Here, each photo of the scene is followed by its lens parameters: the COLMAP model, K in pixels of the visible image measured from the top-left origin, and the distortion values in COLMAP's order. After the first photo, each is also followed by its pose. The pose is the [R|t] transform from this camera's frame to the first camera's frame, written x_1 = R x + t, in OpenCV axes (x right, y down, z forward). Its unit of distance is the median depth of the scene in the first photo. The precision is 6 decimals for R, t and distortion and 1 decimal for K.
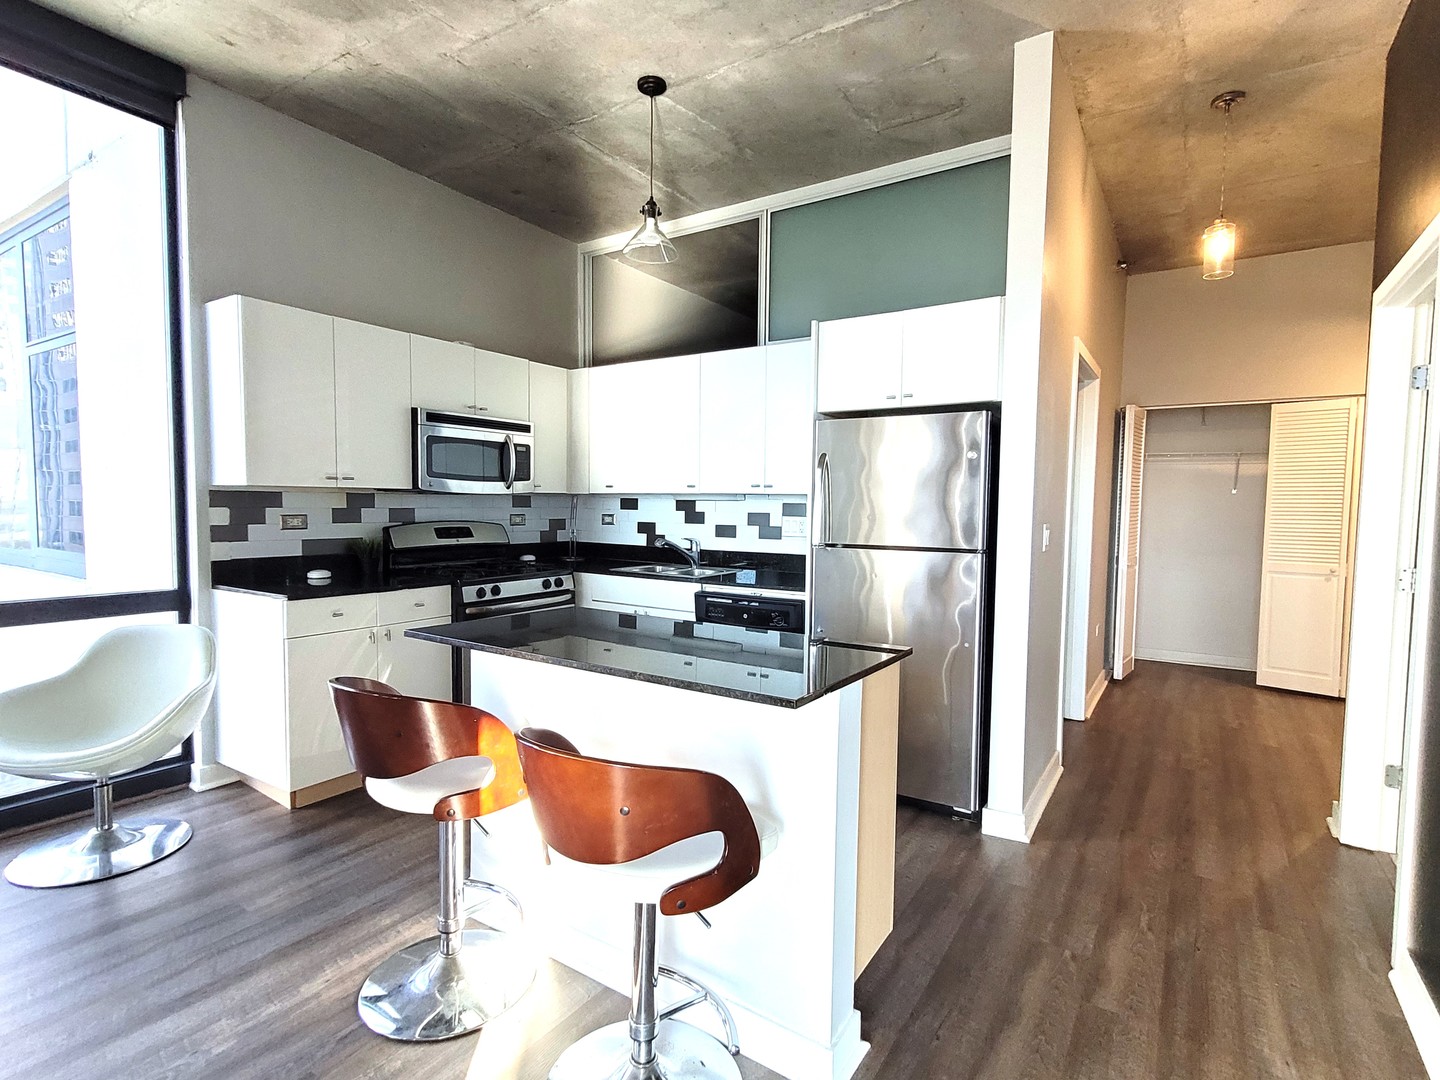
lens RADIAL K [[701.0, 0, 720.2], [0, 701.0, 545.8], [0, 0, 1]] dist [0.018515, -0.007975]
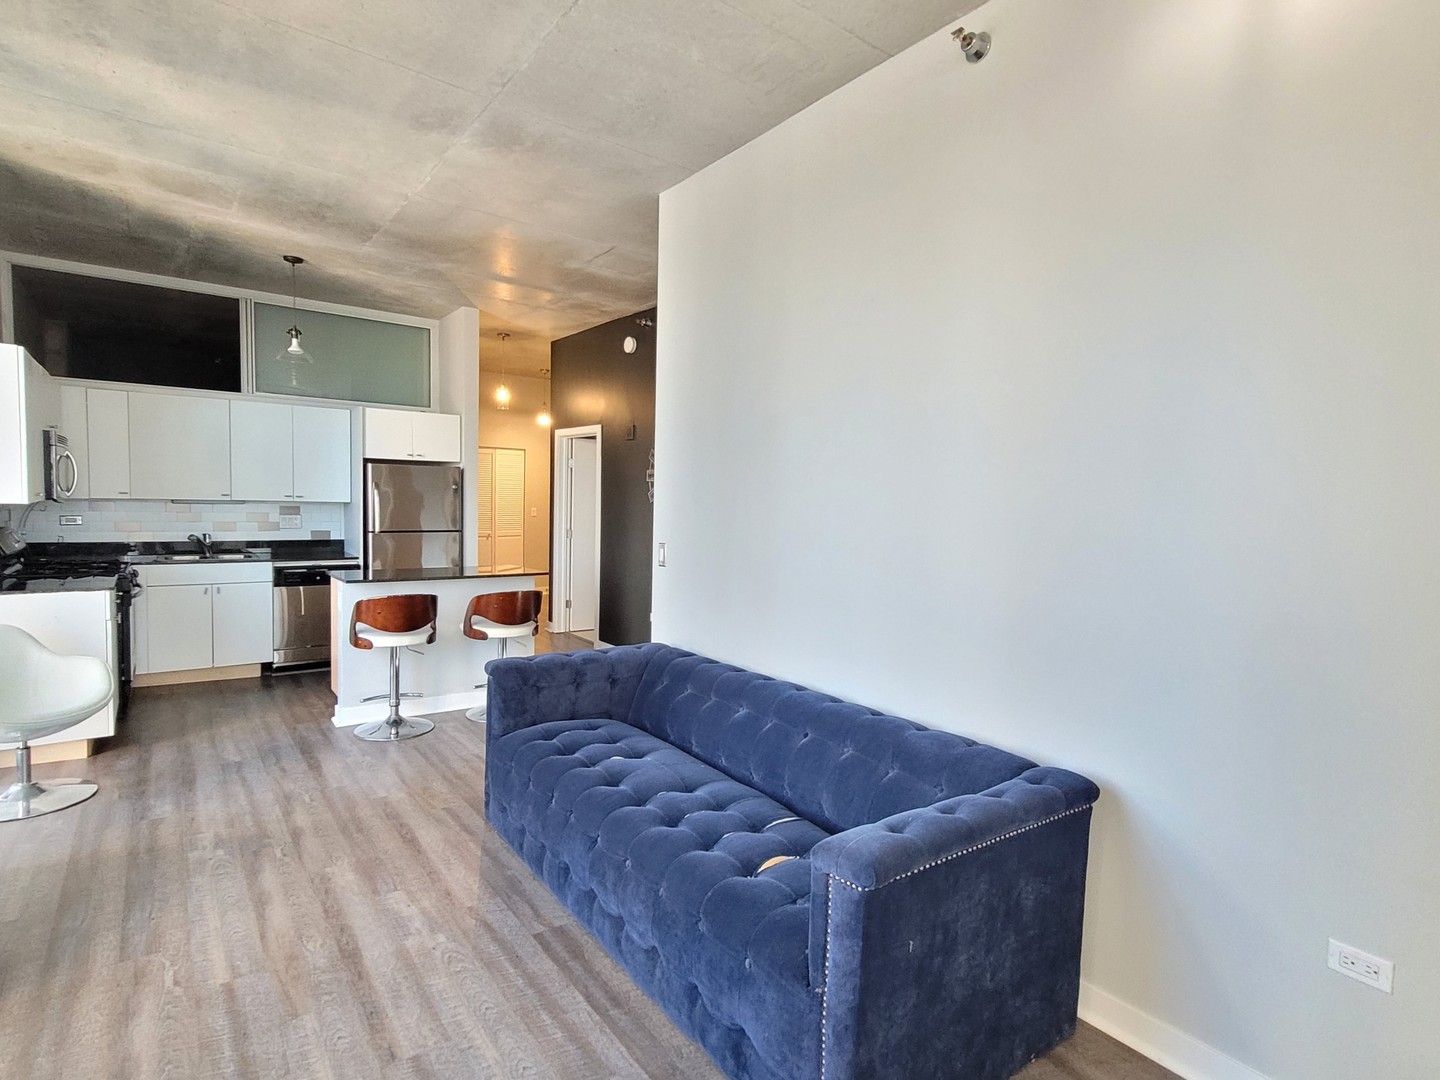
lens RADIAL K [[751.7, 0, 720.0], [0, 751.7, 546.0], [0, 0, 1]] dist [0.029376, -0.016662]
pose [[0.342864, -0.065656, 0.937088, -1.301543], [0.041288, 0.997644, 0.054793, -0.030983], [-0.938477, 0.019904, 0.344767, -0.486322]]
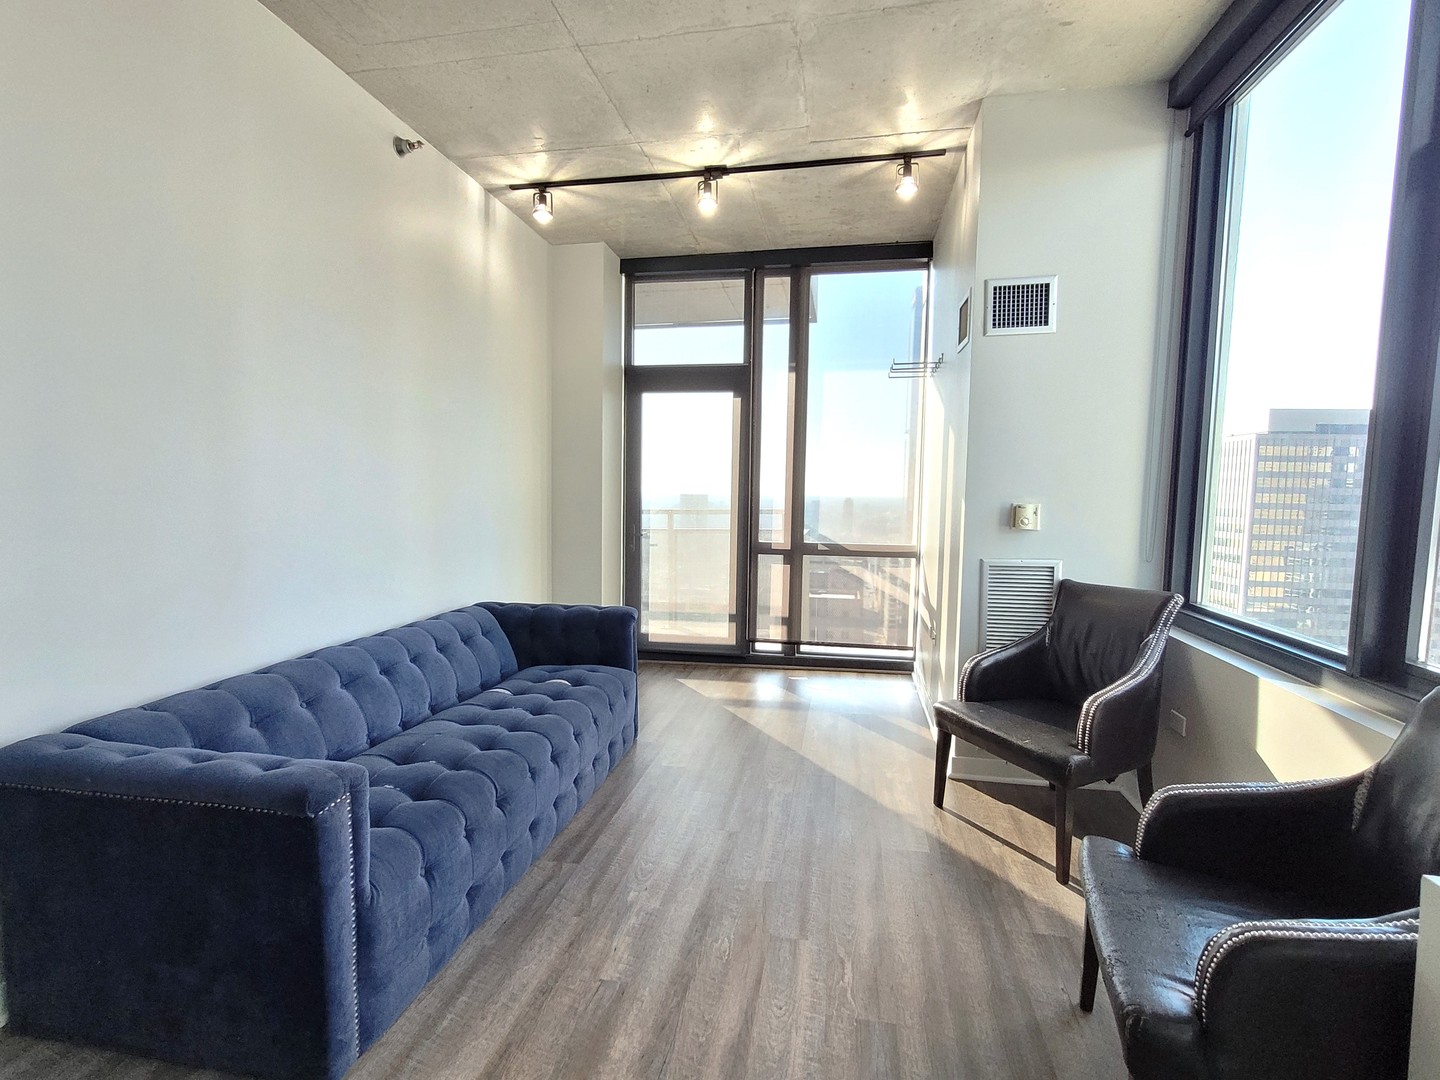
lens RADIAL K [[701.0, 0, 720.2], [0, 701.0, 545.8], [0, 0, 1]] dist [0.018515, -0.007975]
pose [[-0.919260, 0.002430, -0.393643, -0.530412], [-0.053426, 0.989958, 0.130875, -0.063548], [0.390008, 0.141339, -0.909899, 0.658179]]
